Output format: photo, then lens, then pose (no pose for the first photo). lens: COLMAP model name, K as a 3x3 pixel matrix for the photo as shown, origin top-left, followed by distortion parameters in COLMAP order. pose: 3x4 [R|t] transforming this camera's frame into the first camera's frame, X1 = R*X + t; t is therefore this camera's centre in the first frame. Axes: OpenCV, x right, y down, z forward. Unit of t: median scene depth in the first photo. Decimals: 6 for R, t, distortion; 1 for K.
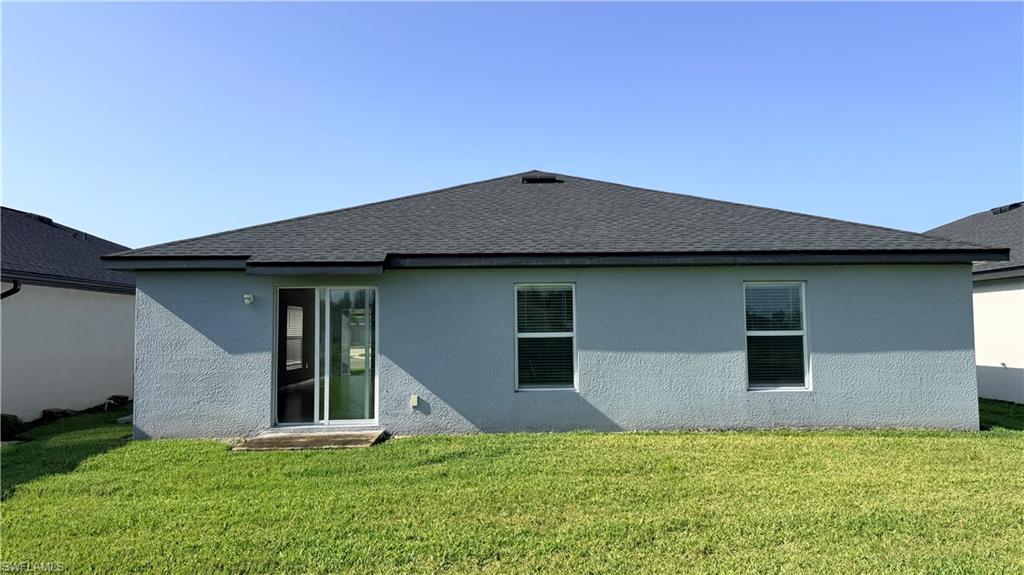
lens RADIAL K [[819.7, 0, 512.0], [0, 819.7, 287.5], [0, 0, 1]] dist [0.144353, -0.000804]
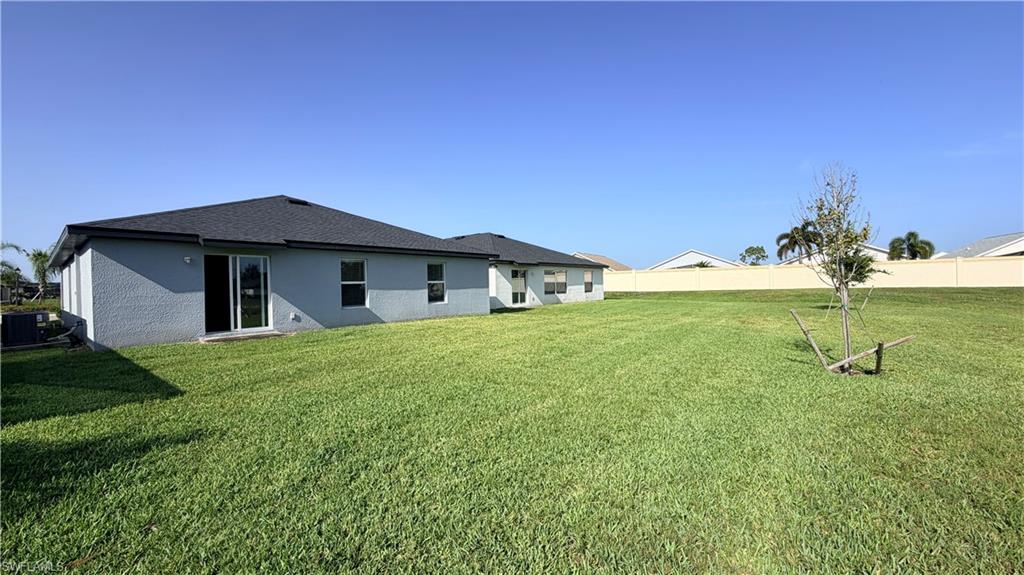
lens RADIAL K [[409.7, 0, 512.0], [0, 409.7, 287.5], [0, 0, 1]] dist [0.004366, 0.000274]
pose [[0.671582, -0.004360, 0.740918, -0.483596], [-0.042978, 0.998070, 0.044829, 0.004057], [-0.739683, -0.061950, 0.670098, -0.036935]]
